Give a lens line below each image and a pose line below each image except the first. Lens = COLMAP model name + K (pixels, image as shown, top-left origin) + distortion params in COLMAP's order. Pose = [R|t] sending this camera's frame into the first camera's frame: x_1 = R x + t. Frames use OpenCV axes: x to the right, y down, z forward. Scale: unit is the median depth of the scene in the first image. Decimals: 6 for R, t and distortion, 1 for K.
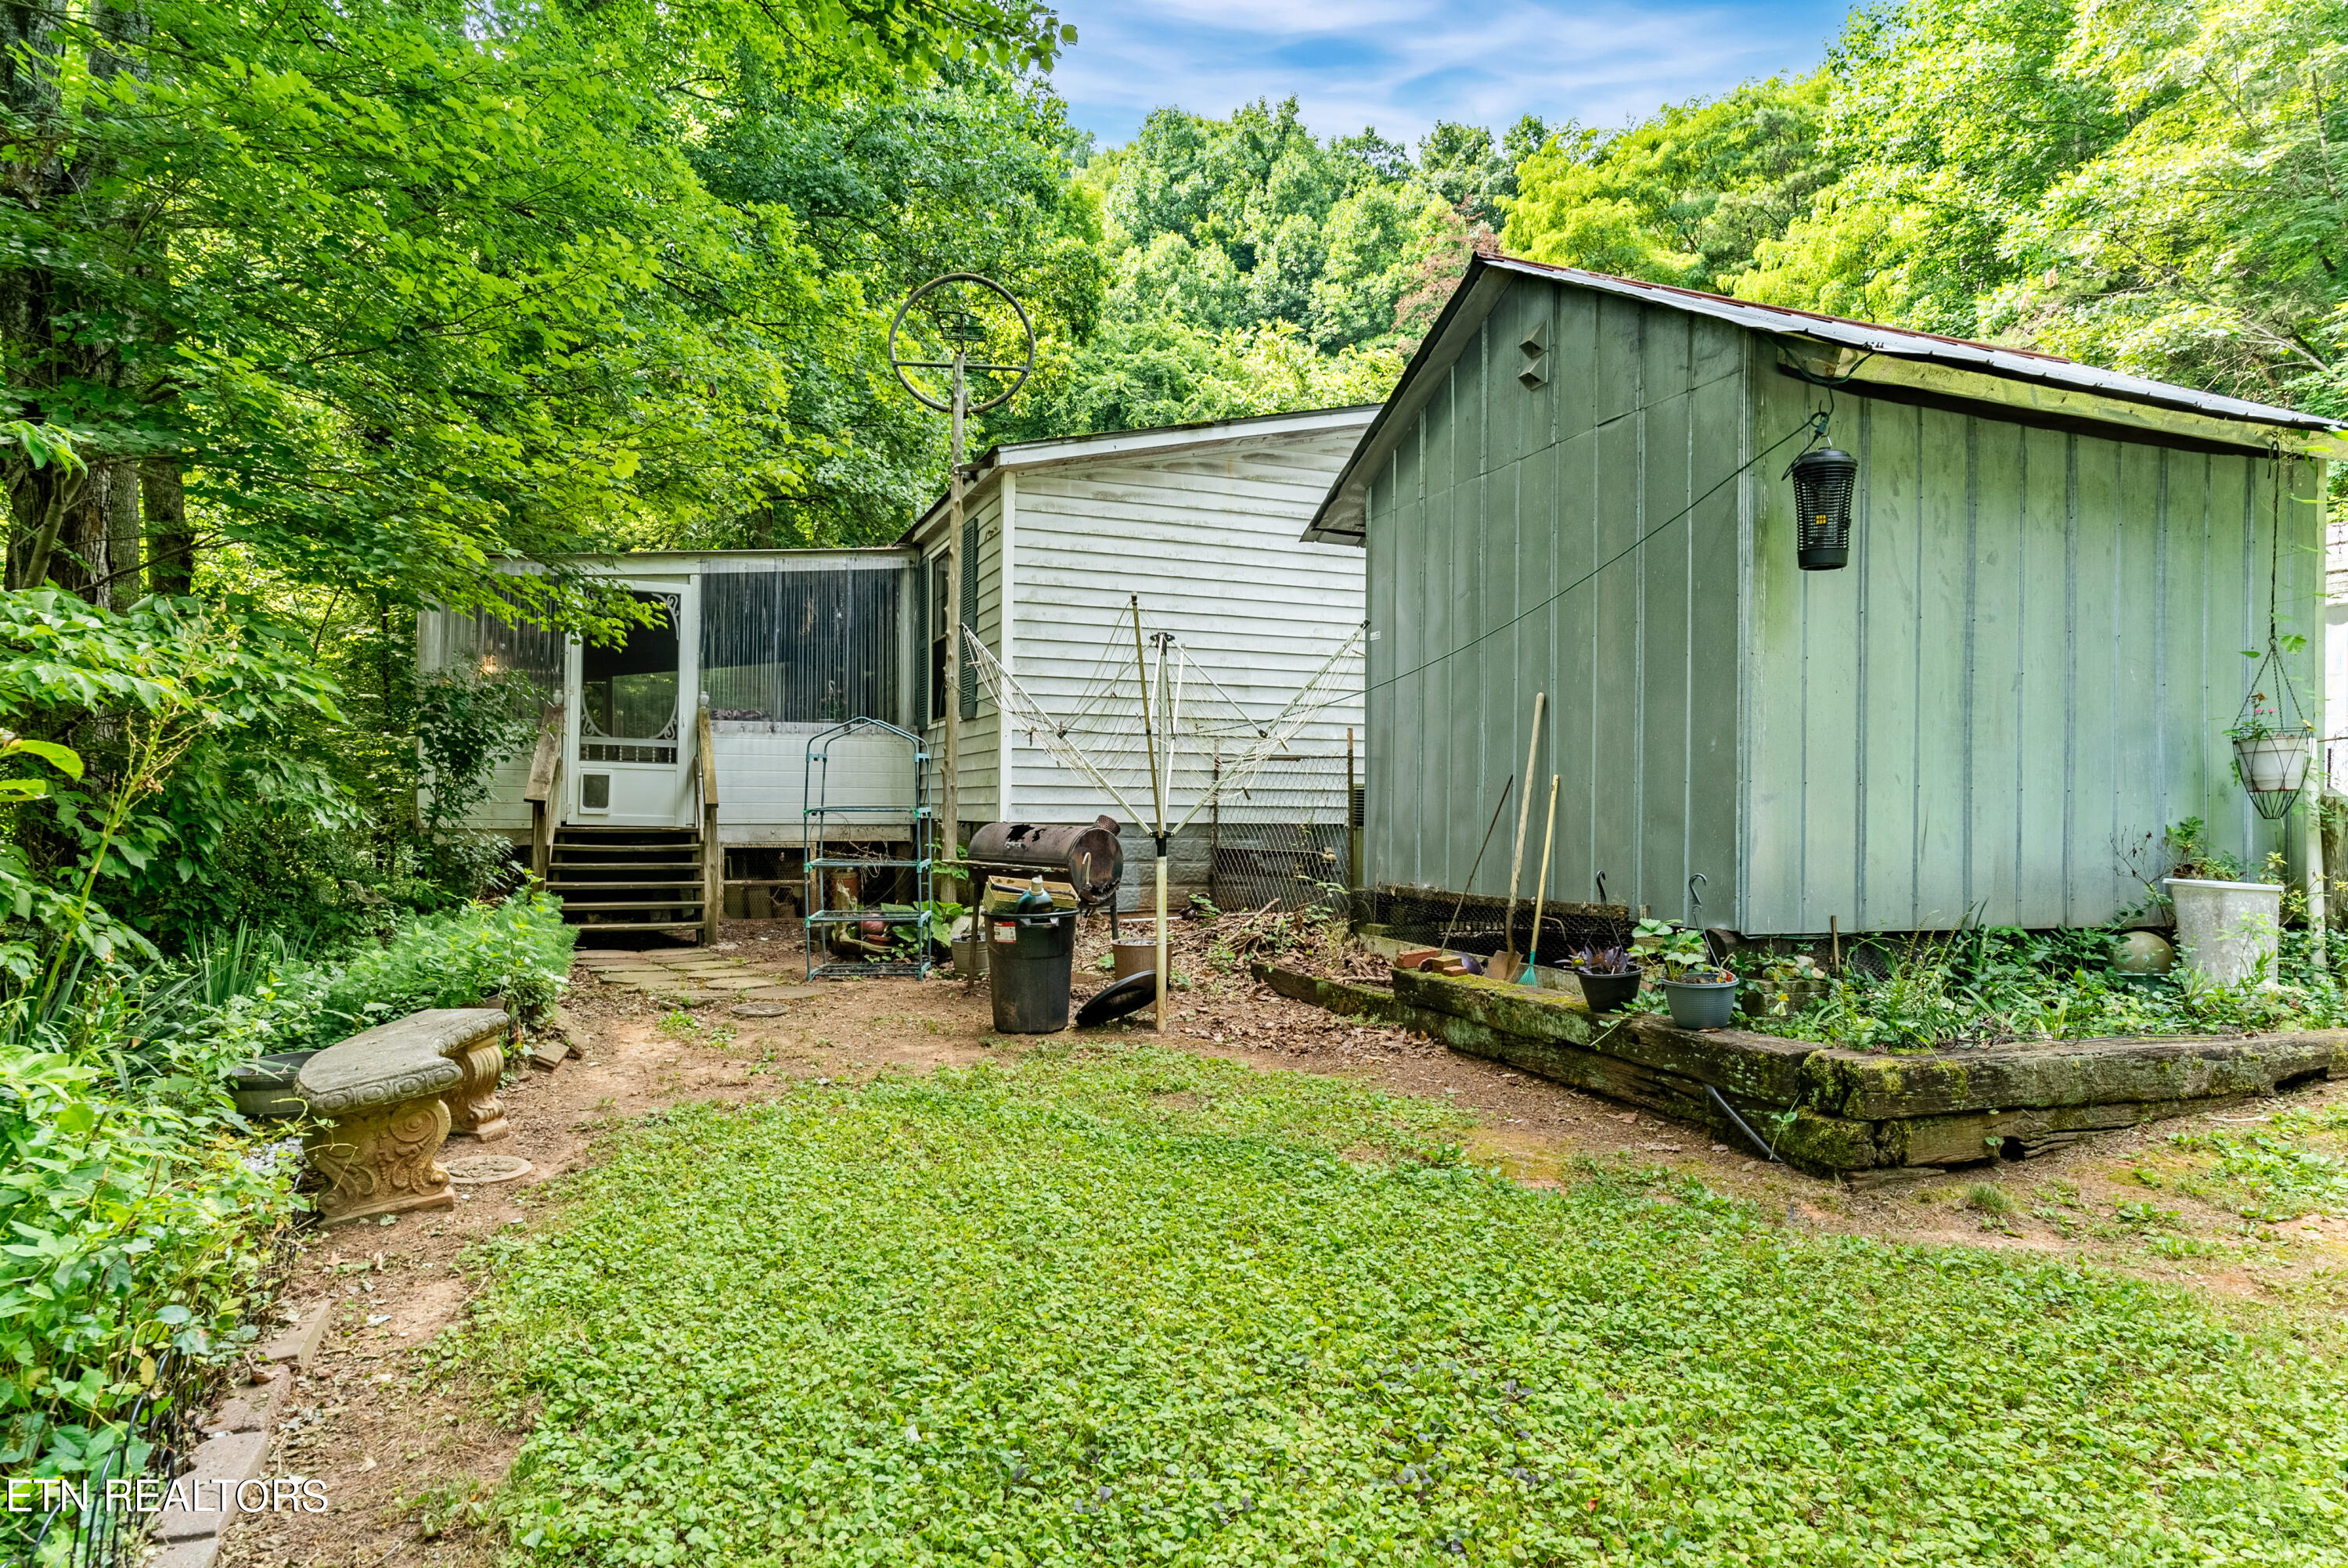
lens RADIAL K [[1374.3, 0, 1166.5], [0, 1374.3, 787.6], [0, 0, 1]] dist [-0.001514, 0.003496]
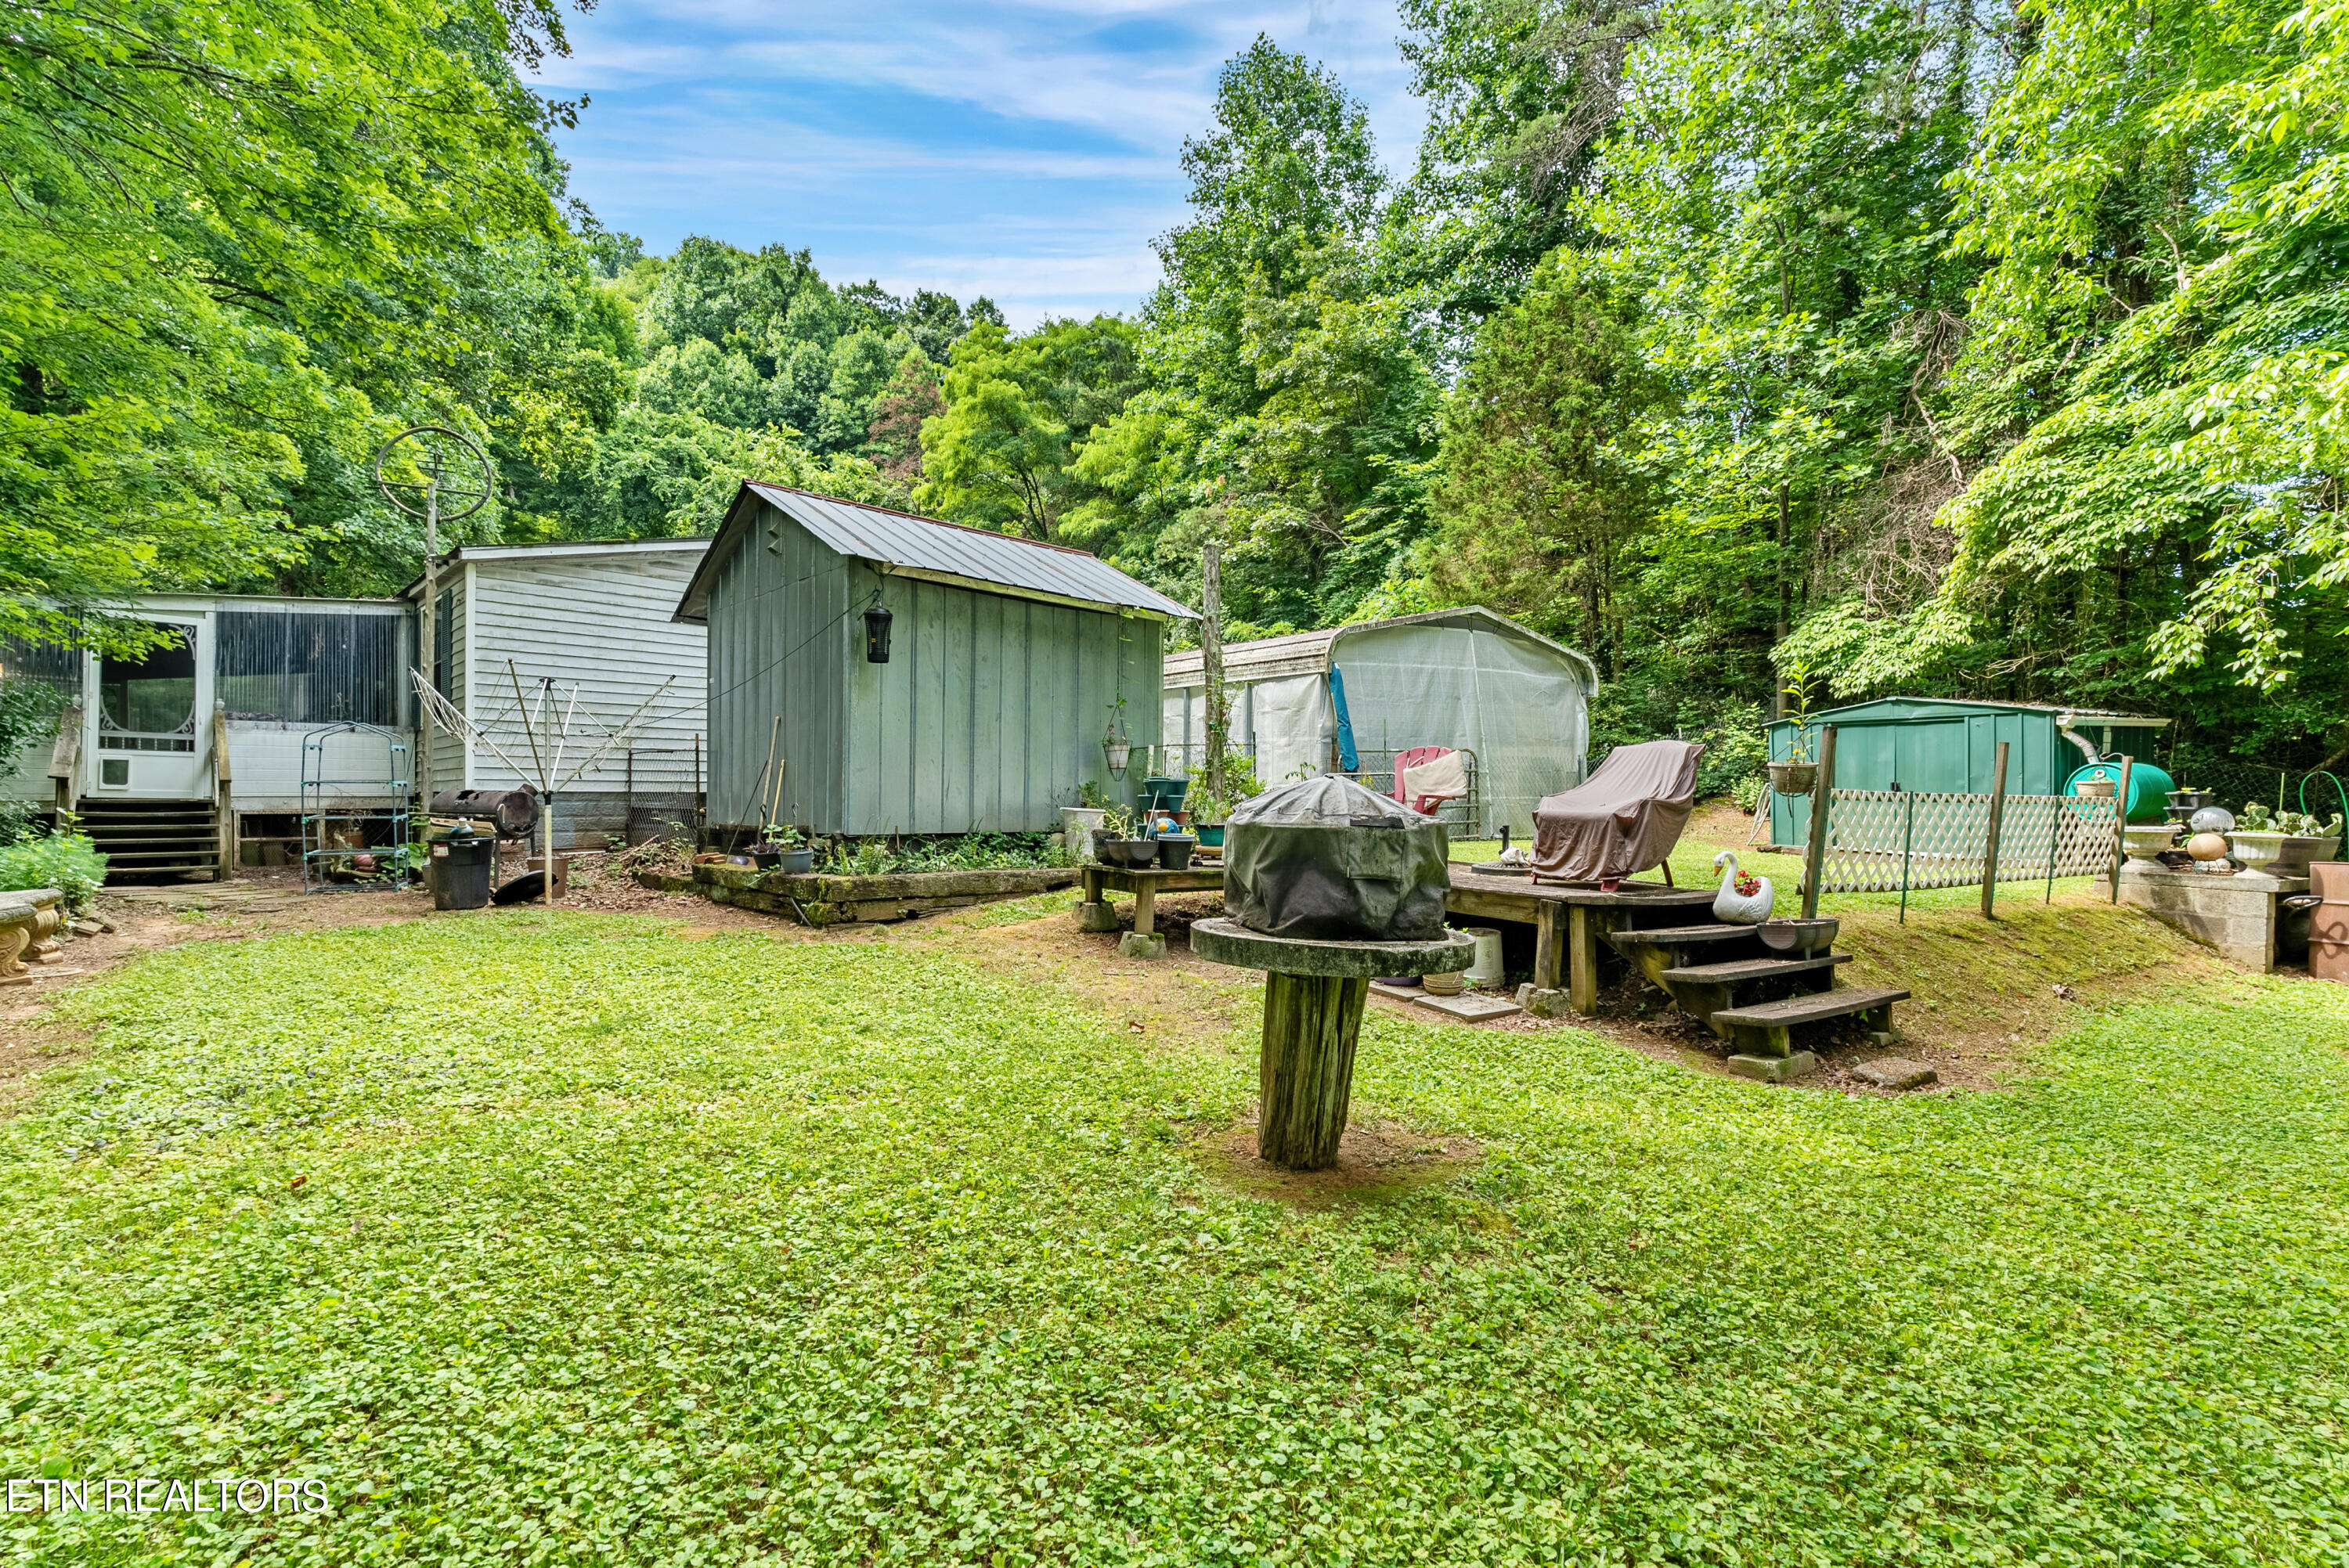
lens RADIAL K [[1054.3, 0, 1194.6], [0, 1054.3, 788.9], [0, 0, 1]] dist [-0.004061, 0.000371]
pose [[0.915906, -0.004725, 0.401365, 0.127026], [0.001522, 0.999964, 0.008297, 0.011708], [-0.401390, -0.006988, 0.915881, -0.334596]]
